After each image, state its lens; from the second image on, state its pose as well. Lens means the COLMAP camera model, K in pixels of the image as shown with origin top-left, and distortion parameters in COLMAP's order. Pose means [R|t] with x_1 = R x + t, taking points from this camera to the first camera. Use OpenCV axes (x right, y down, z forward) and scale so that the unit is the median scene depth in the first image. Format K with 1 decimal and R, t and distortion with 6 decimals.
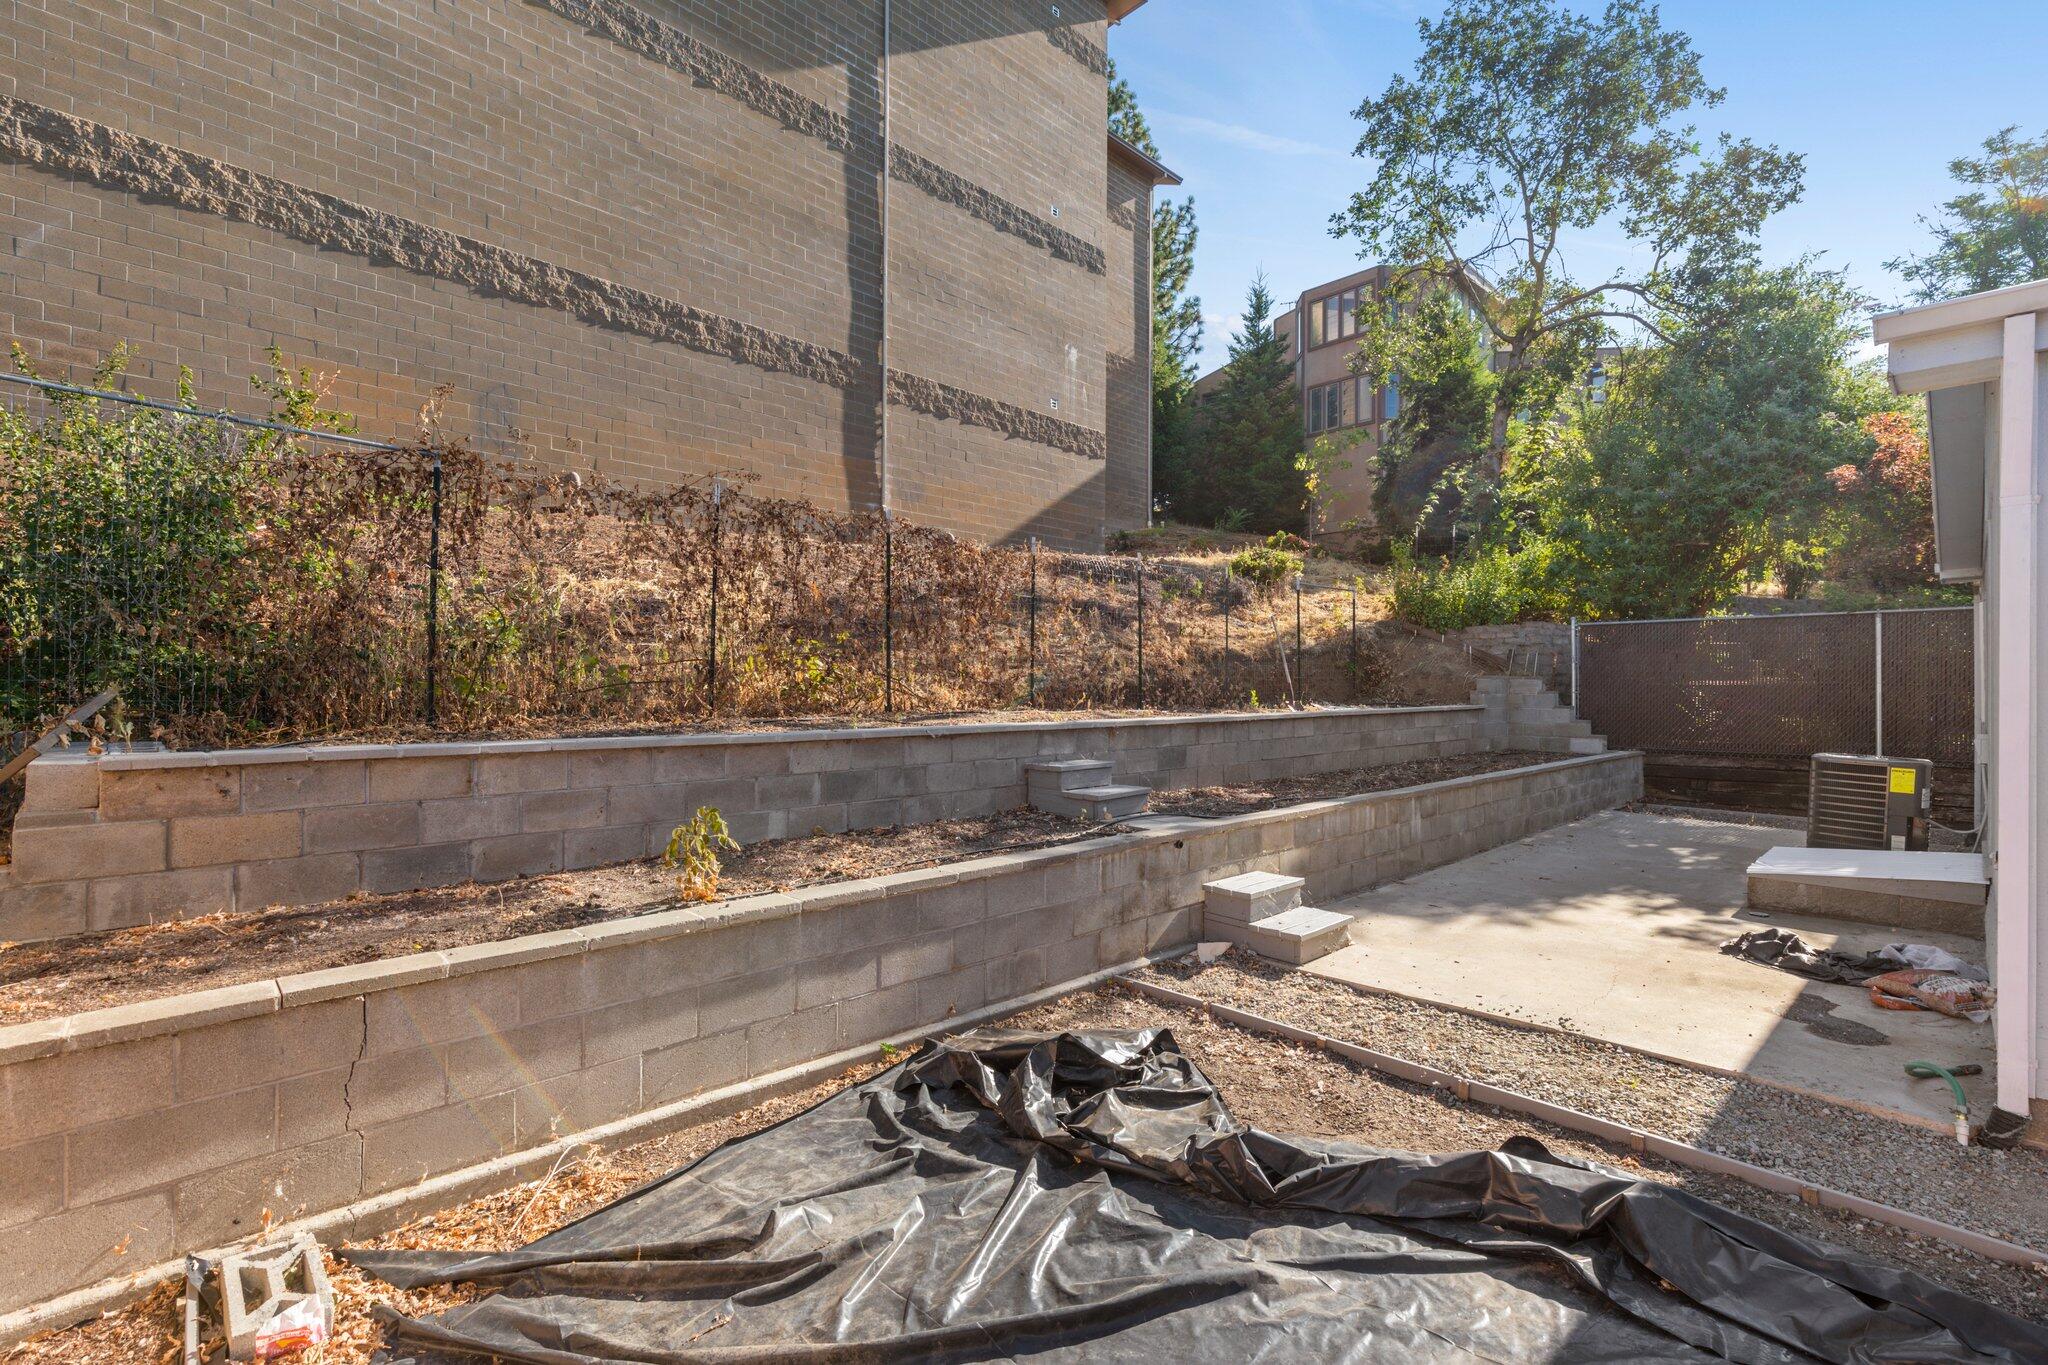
lens RADIAL K [[924.7, 0, 1022.9], [0, 924.7, 681.3], [0, 0, 1]] dist [0.005846, -0.000114]
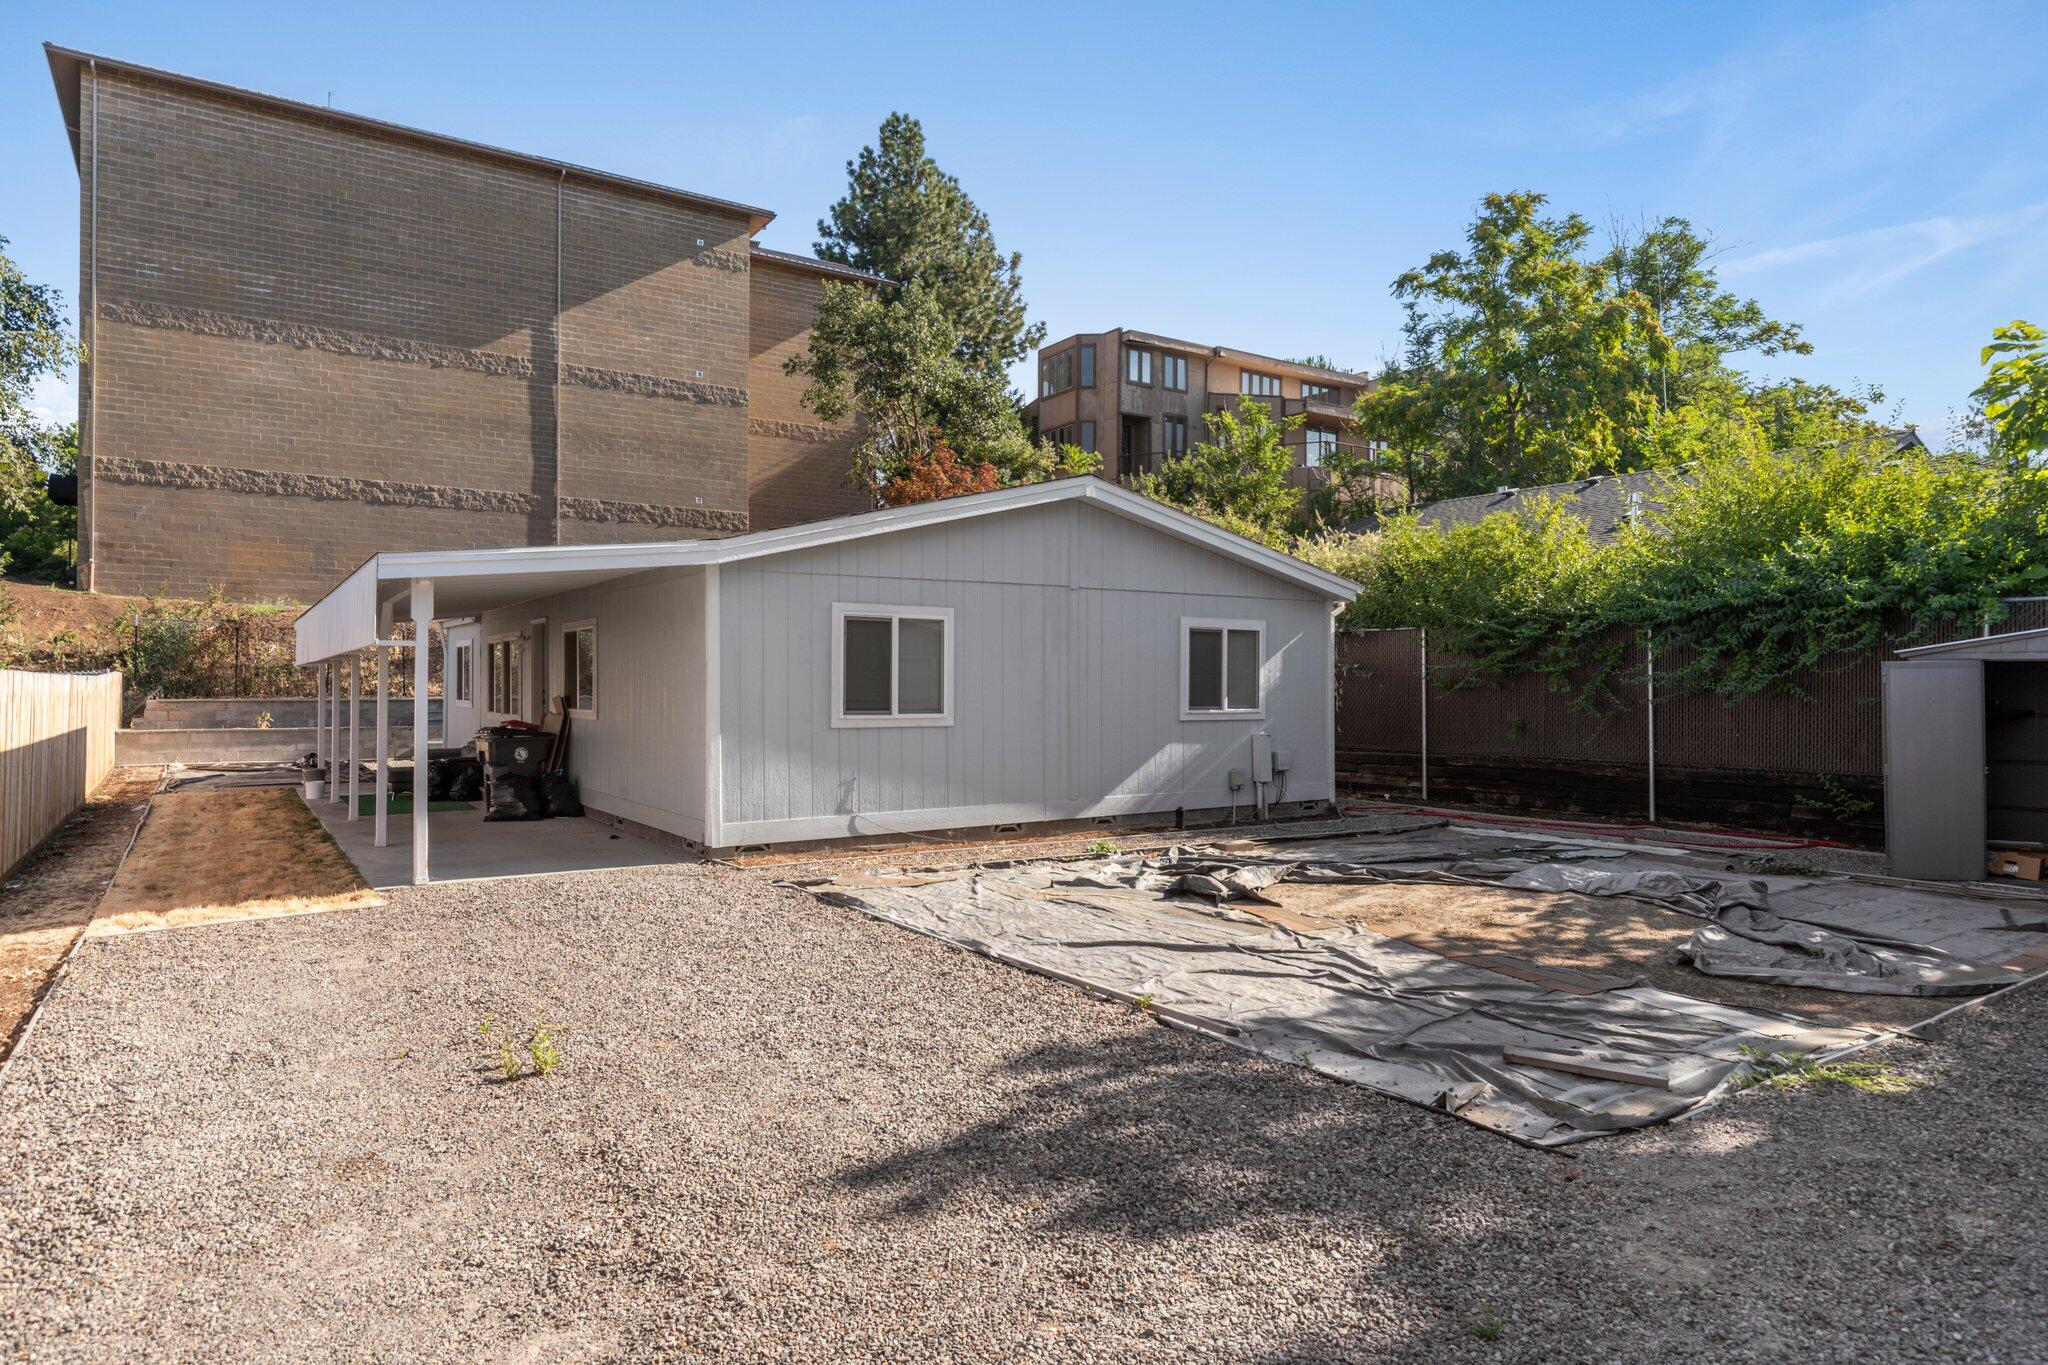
lens RADIAL K [[1258.4, 0, 1025.2], [0, 1258.4, 682.2], [0, 0, 1]] dist [-0.003670, 0.000544]
pose [[0.981816, -0.001791, -0.189826, 1.397021], [0.002238, 0.999995, 0.002144, -0.005948], [0.189821, -0.002530, 0.981815, -1.362478]]
